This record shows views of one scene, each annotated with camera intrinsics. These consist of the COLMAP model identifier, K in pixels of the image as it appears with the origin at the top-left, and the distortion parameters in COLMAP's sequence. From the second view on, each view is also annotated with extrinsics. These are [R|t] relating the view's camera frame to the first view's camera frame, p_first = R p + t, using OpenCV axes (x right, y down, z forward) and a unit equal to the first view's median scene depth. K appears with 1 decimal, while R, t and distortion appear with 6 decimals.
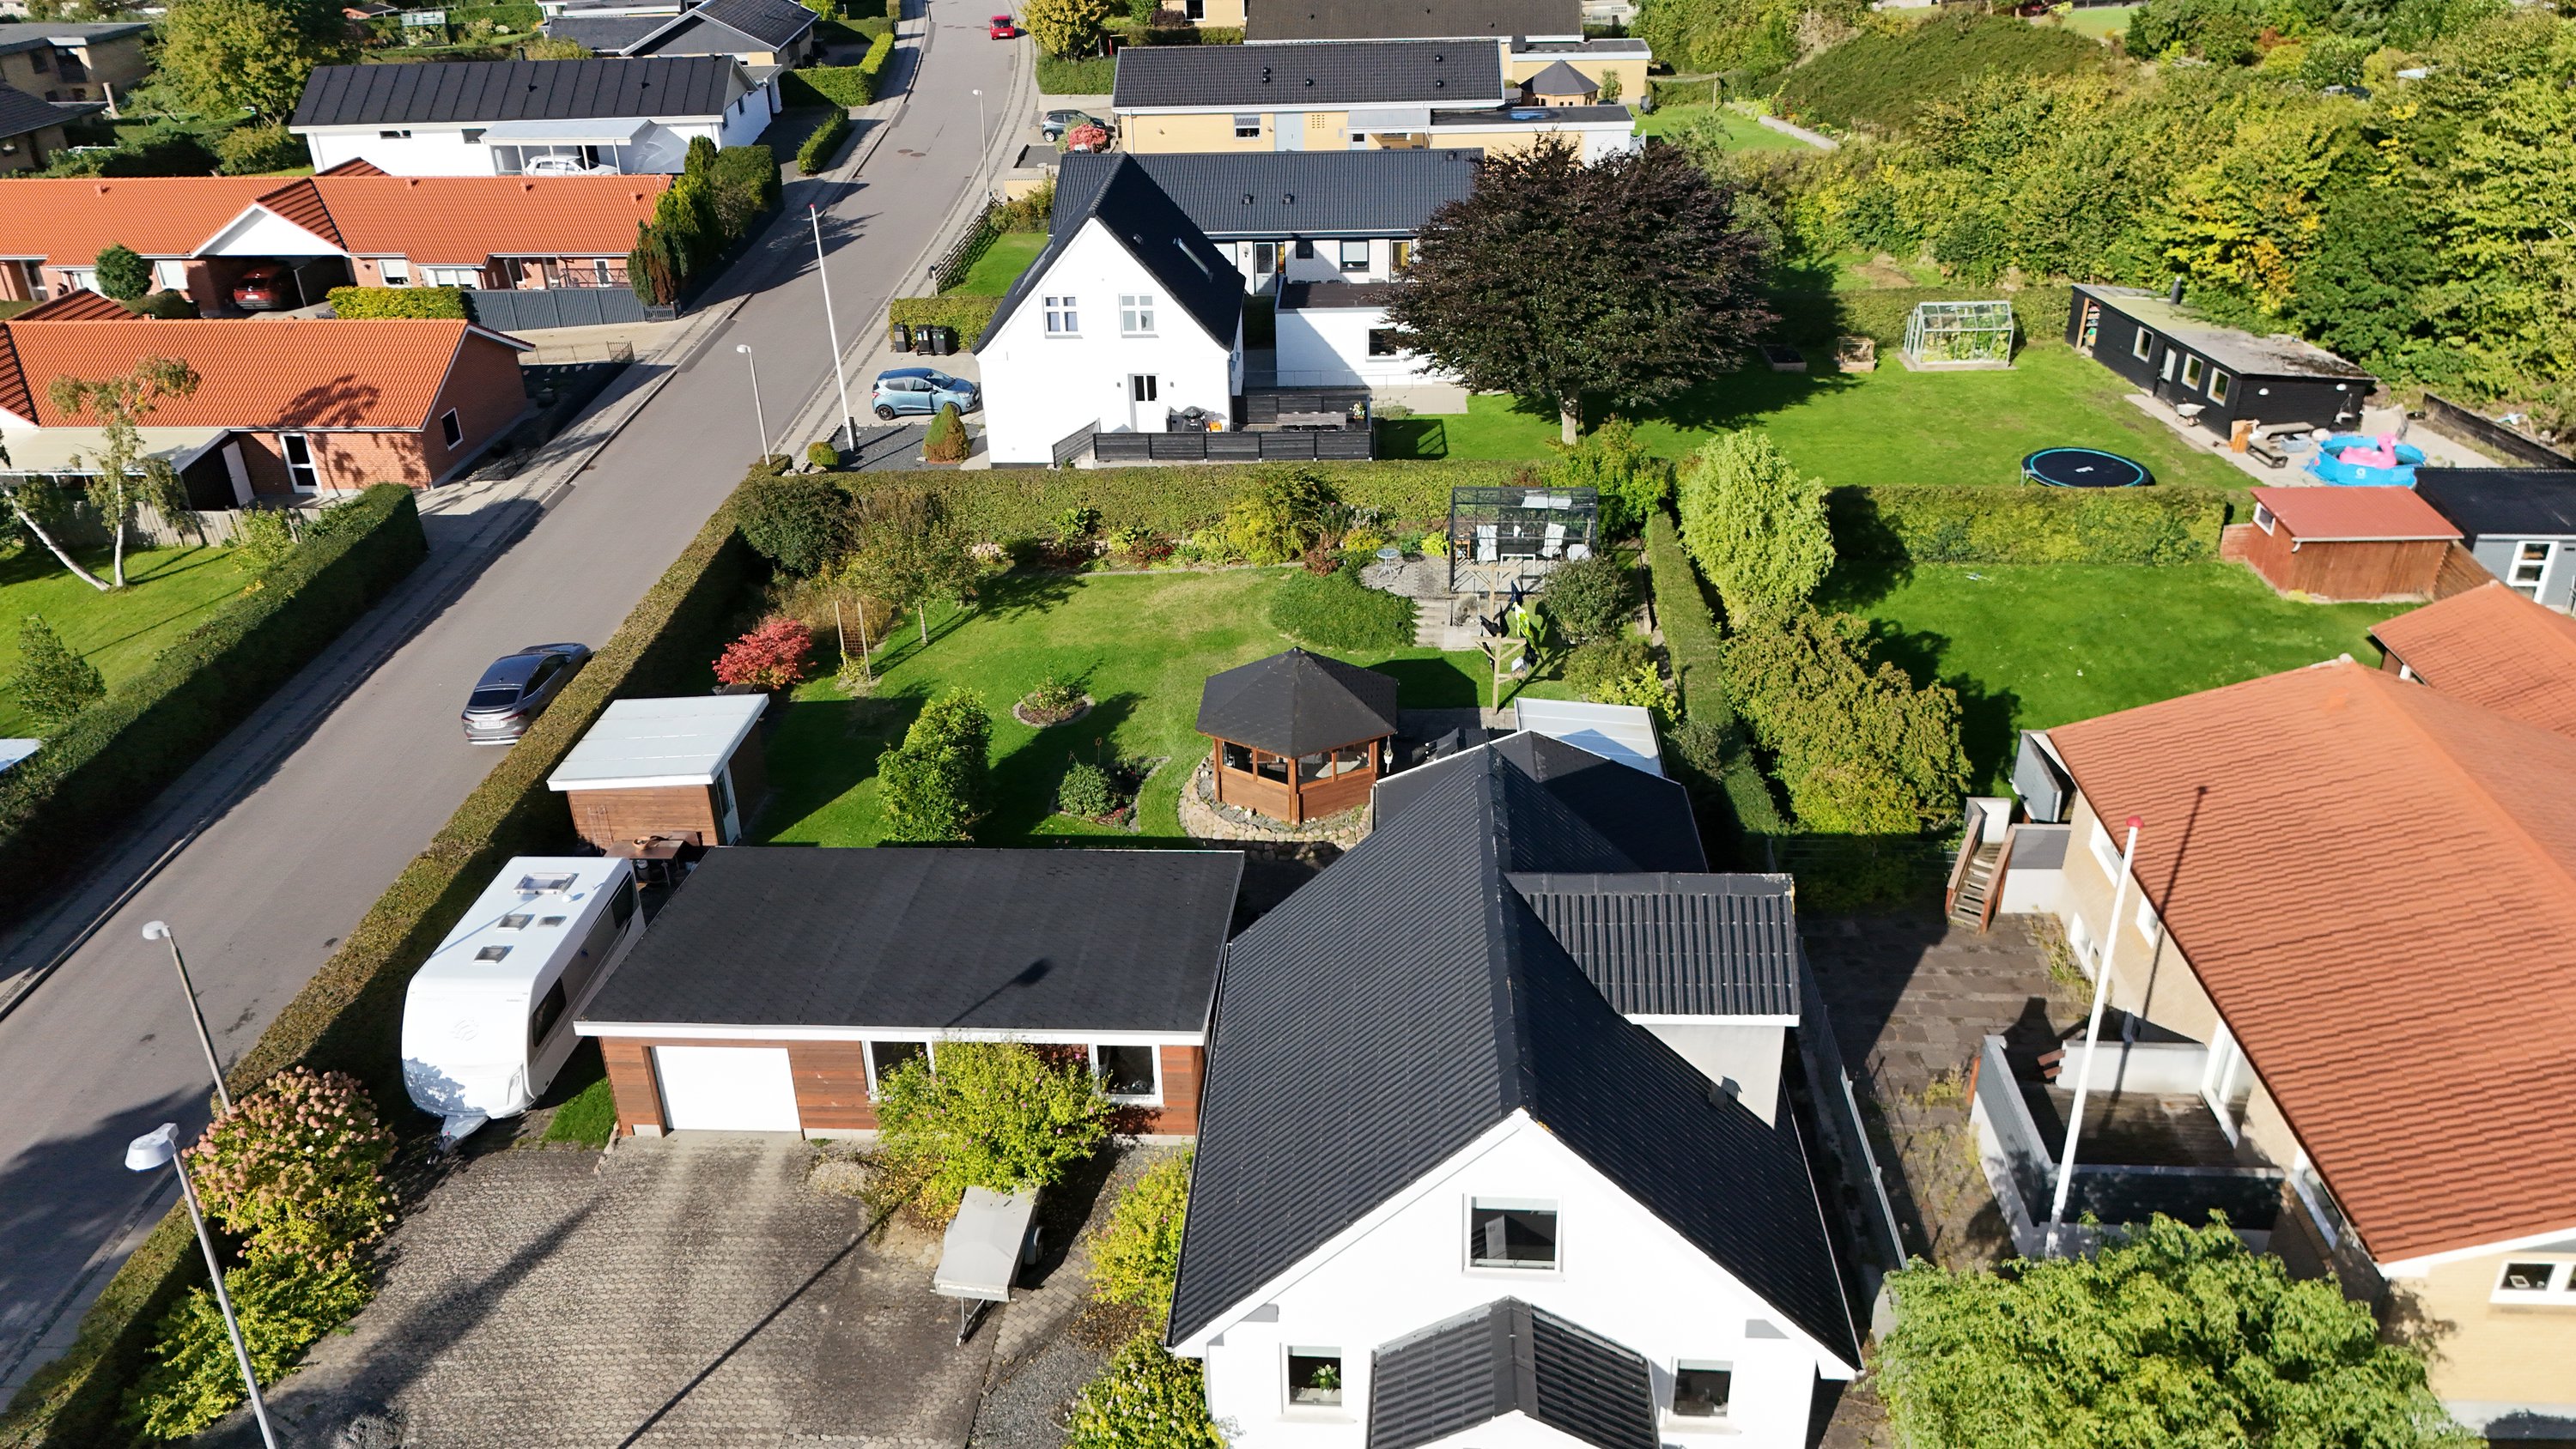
lens RADIAL K [[1906.3, 0, 1288.0], [0, 1906.3, 724.5], [0, 0, 1]] dist [0.075713, -0.064153]
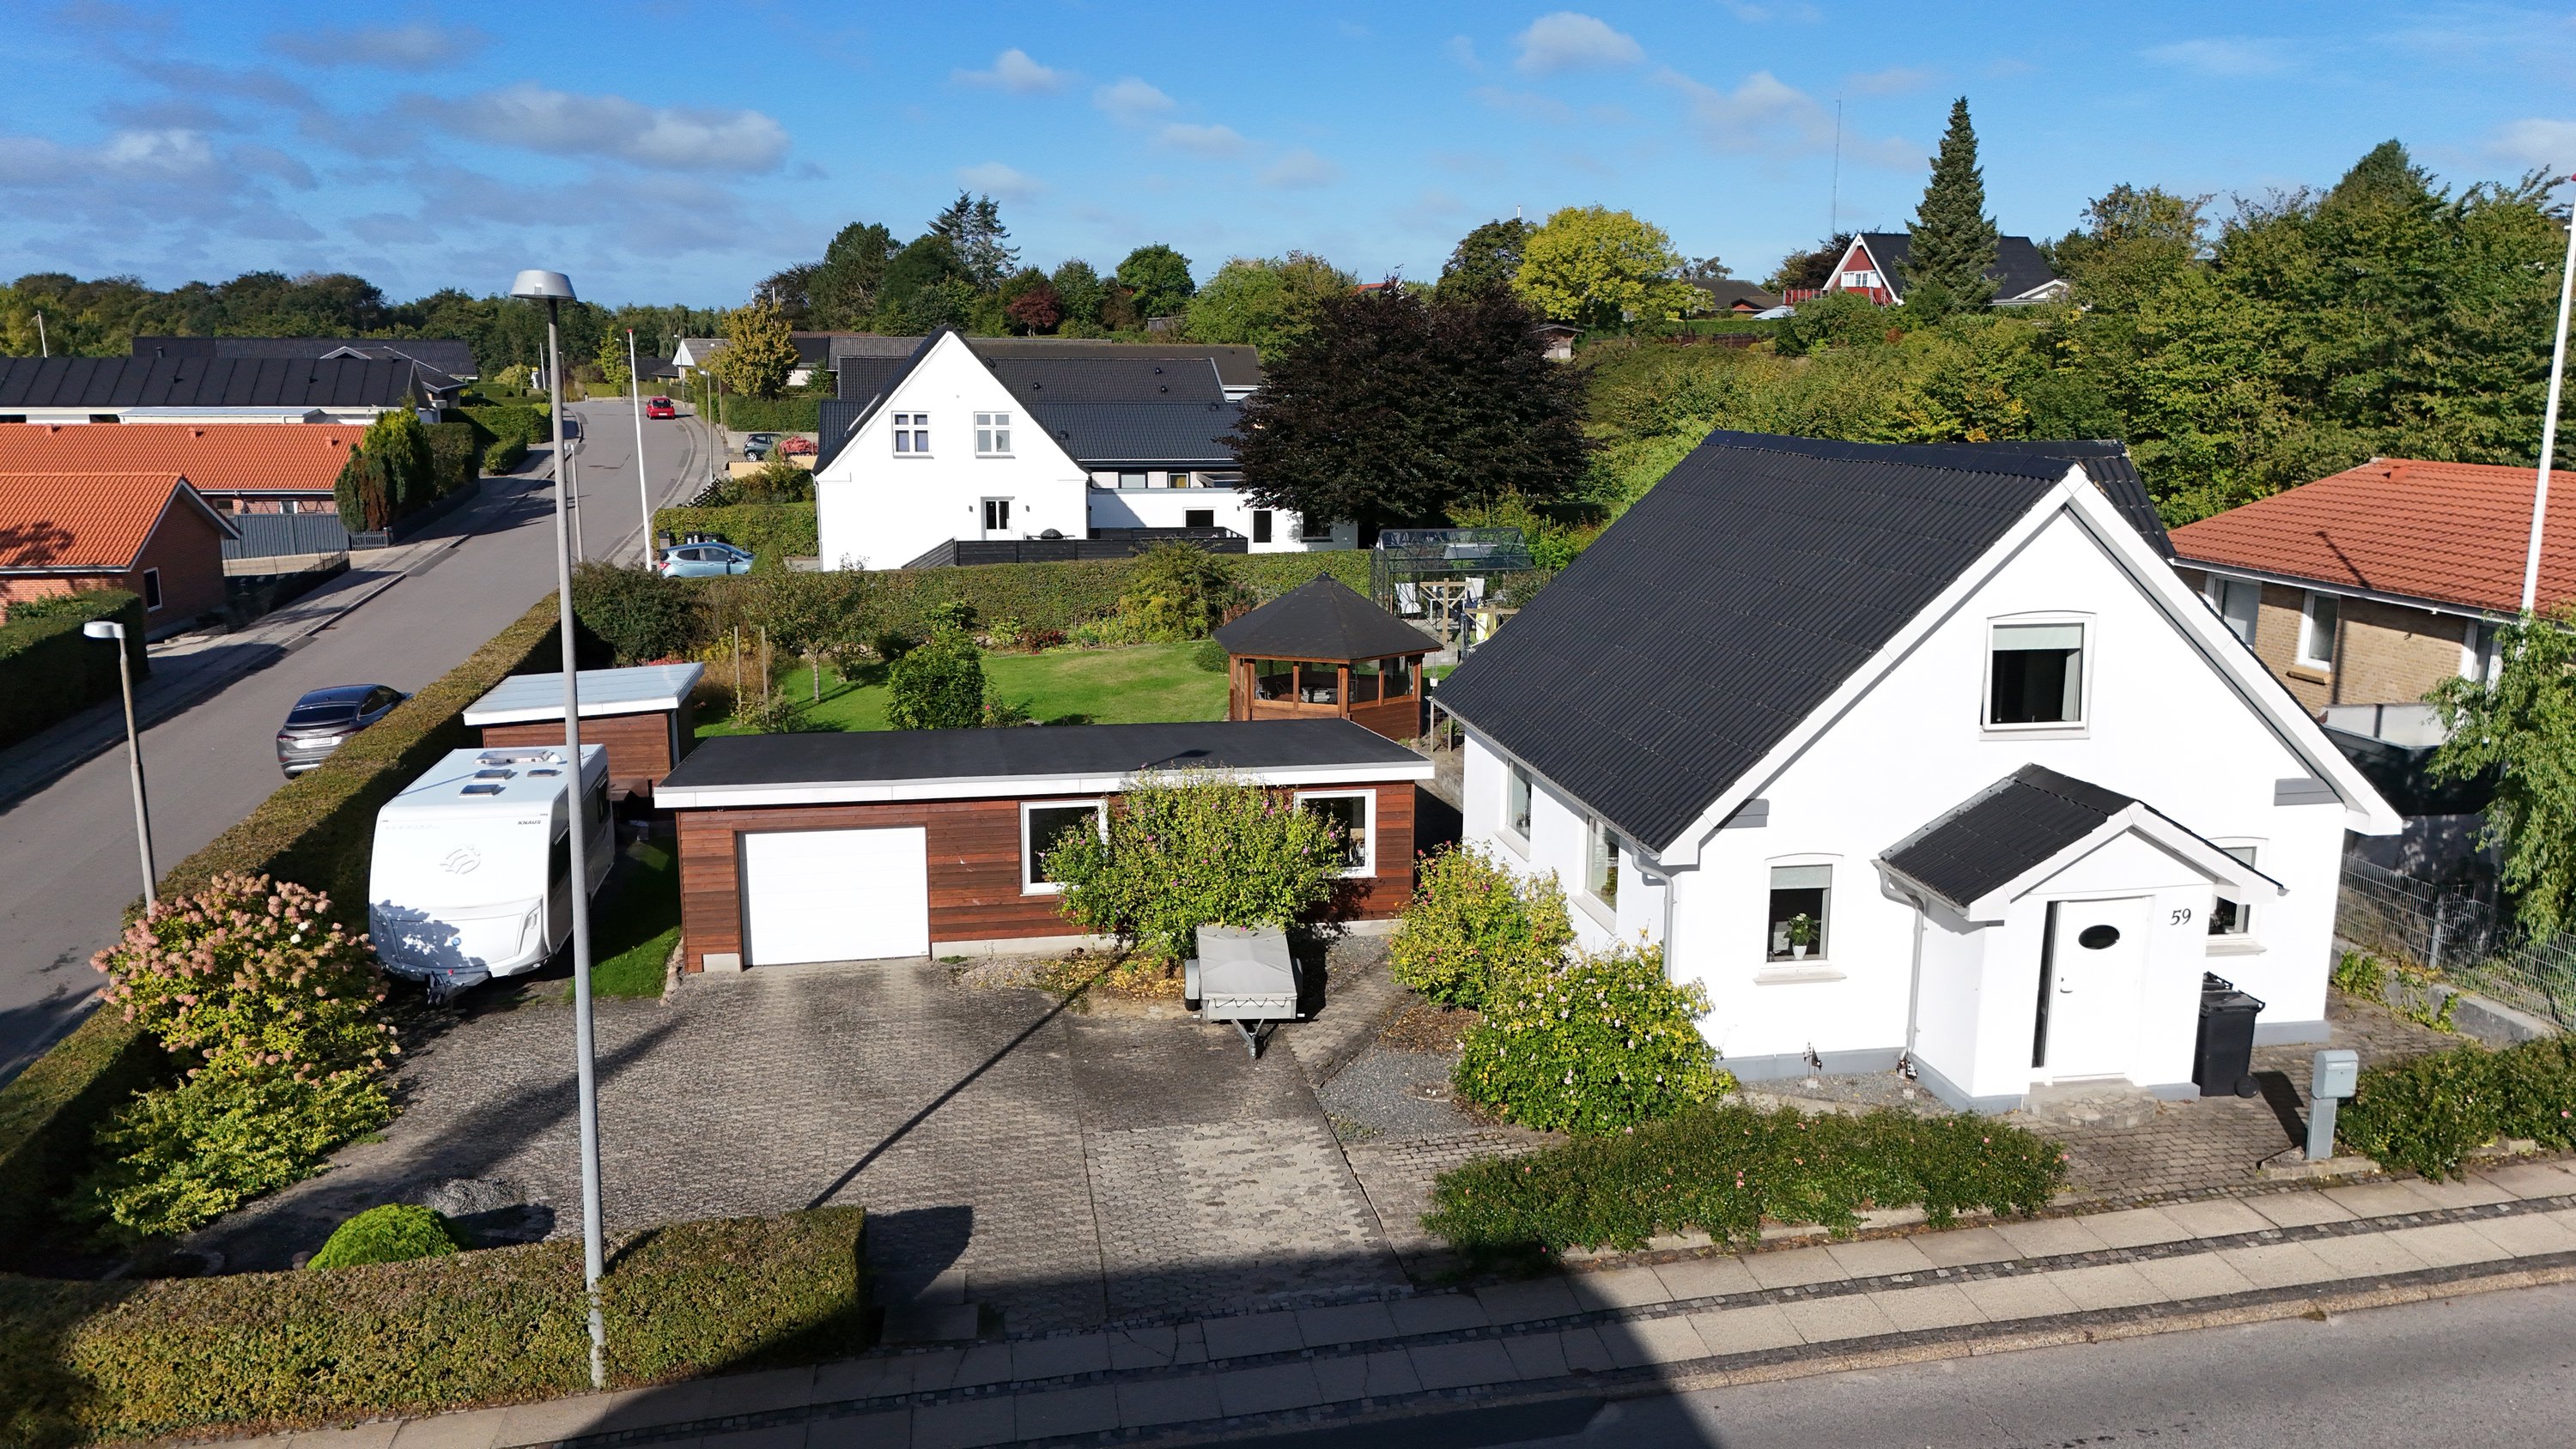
lens RADIAL K [[1895.3, 0, 1283.6], [0, 1895.3, 722.7], [0, 0, 1]] dist [0.082091, -0.082573]
pose [[0.970413, -0.017374, 0.240826, -0.243017], [0.084988, 0.958156, -0.273340, 0.285772], [-0.225999, 0.285720, 0.931283, 0.165118]]
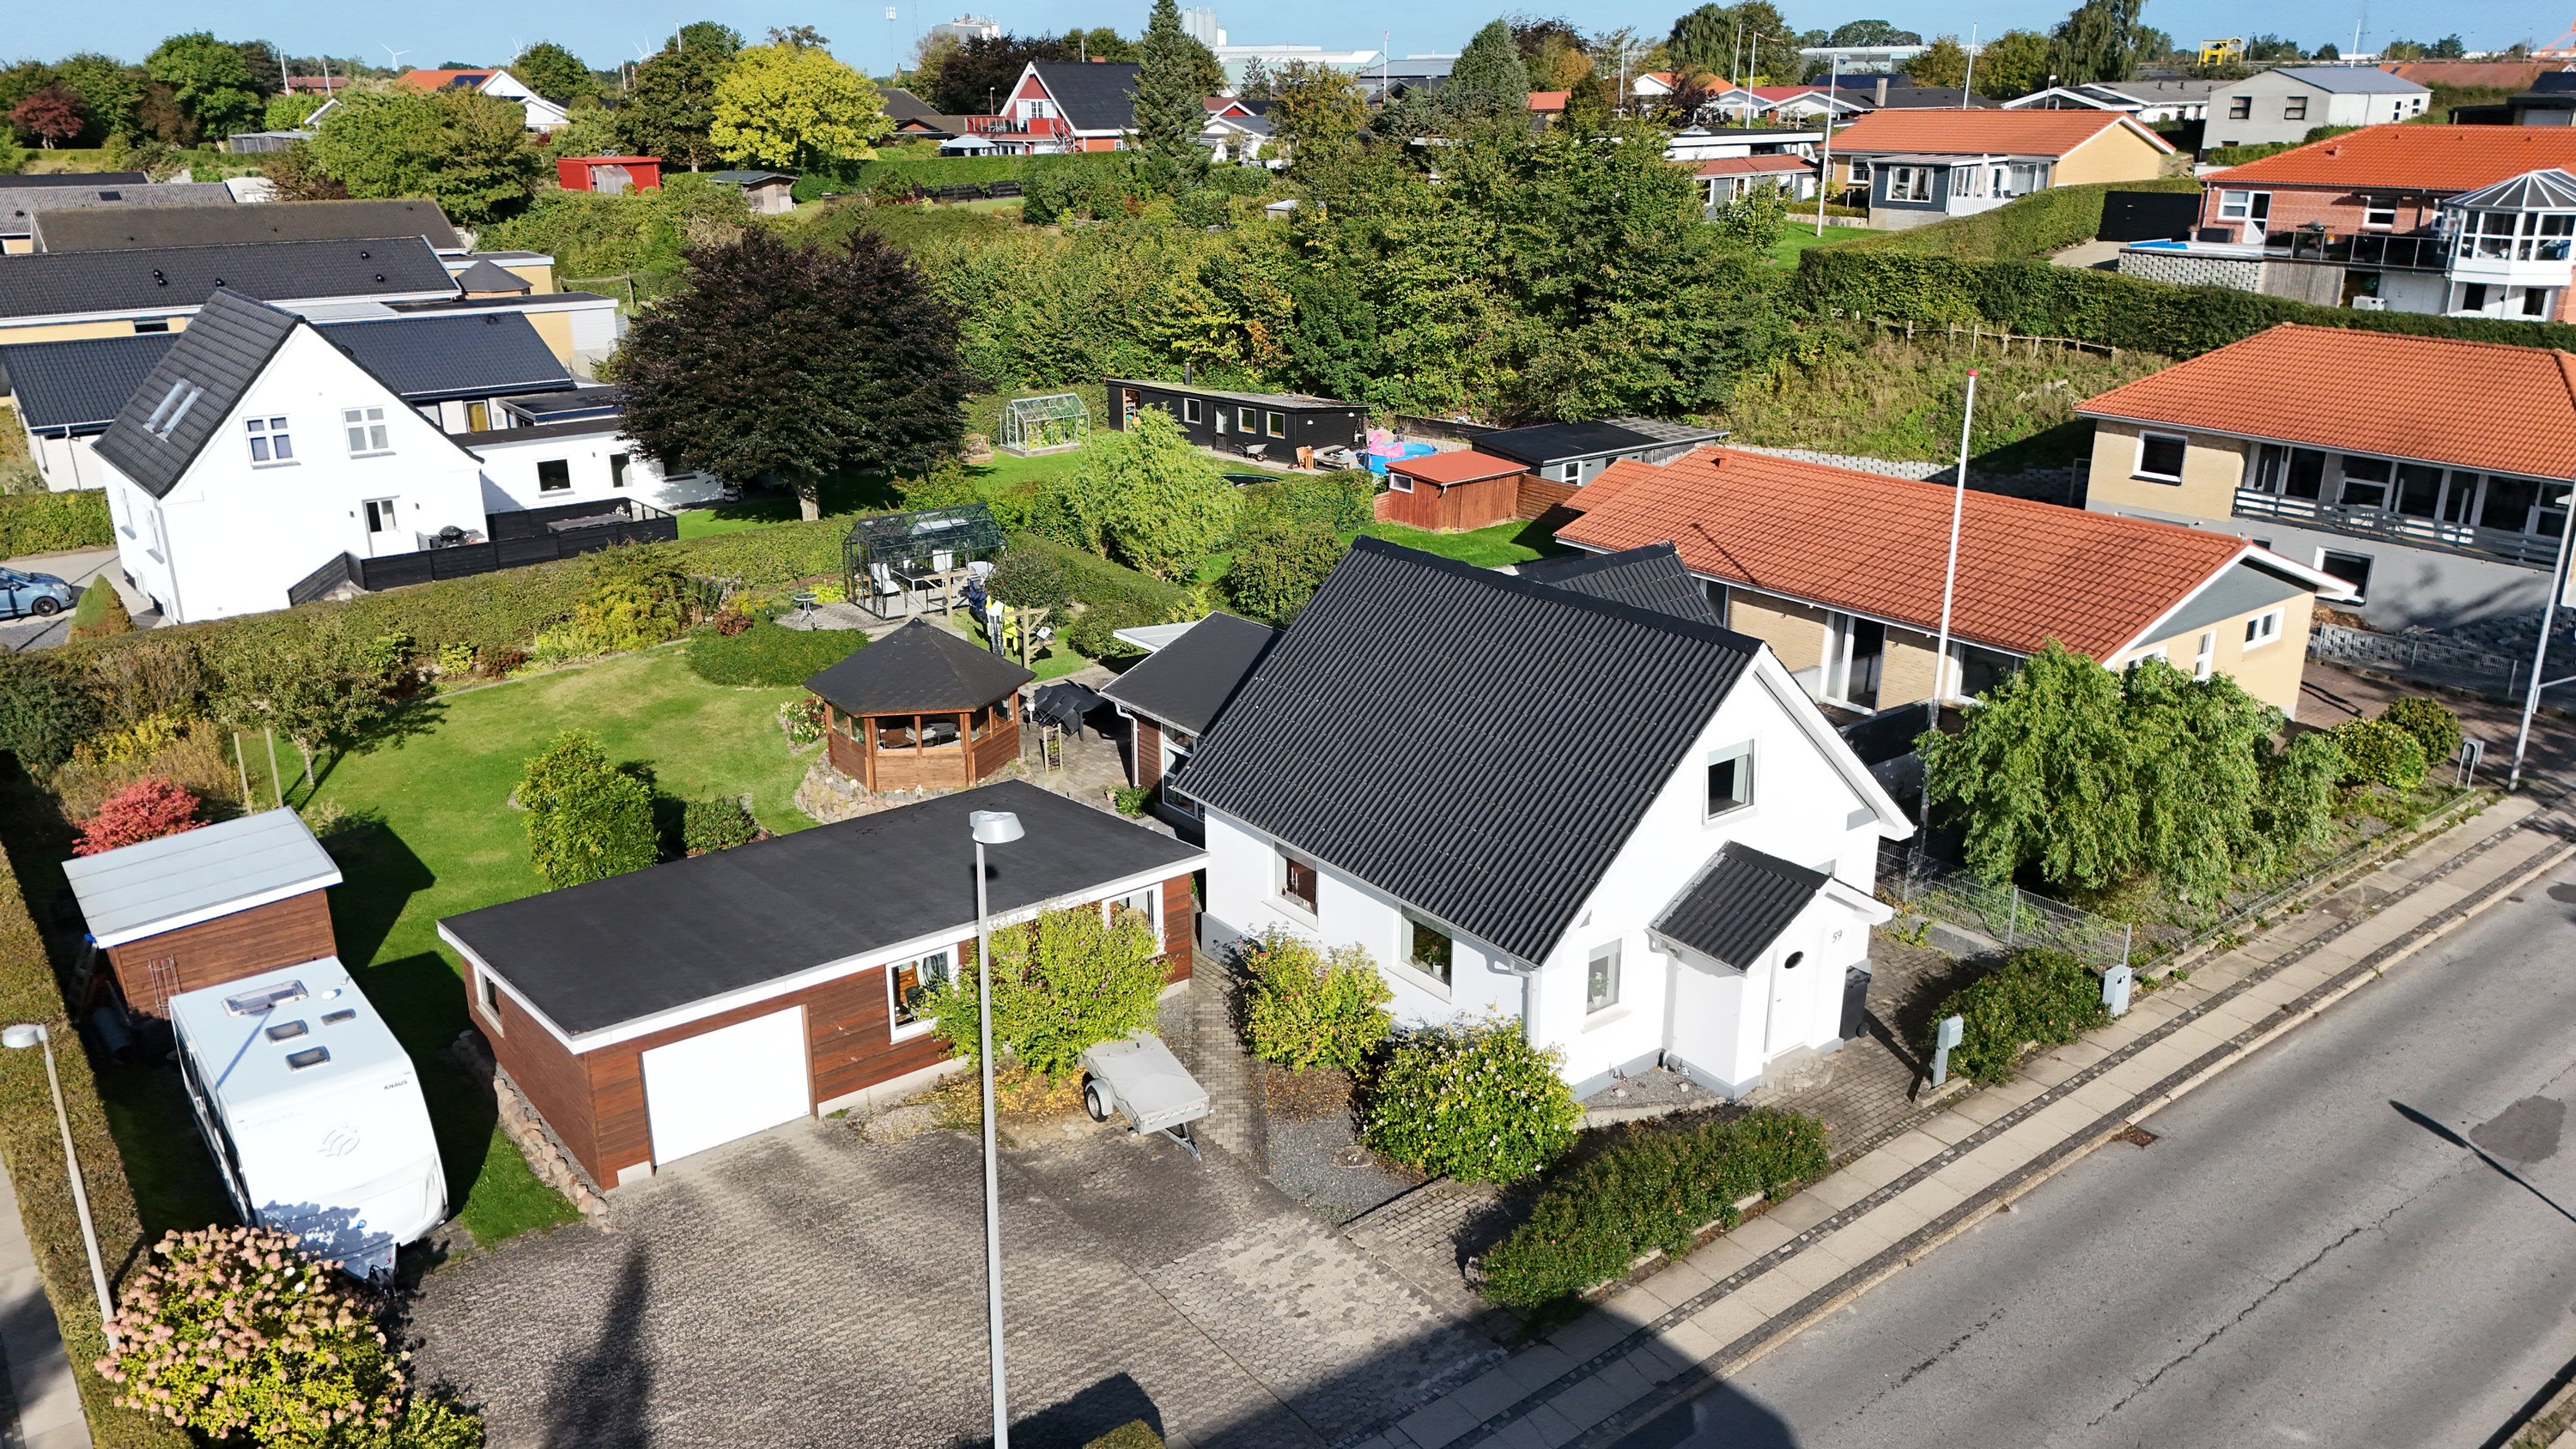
lens RADIAL K [[1895.3, 0, 1283.6], [0, 1895.3, 722.7], [0, 0, 1]] dist [0.082091, -0.082573]
pose [[0.752993, -0.188005, 0.630600, -0.494179], [0.288481, 0.955631, -0.059564, 0.128014], [-0.591422, 0.226767, 0.773819, 0.132532]]
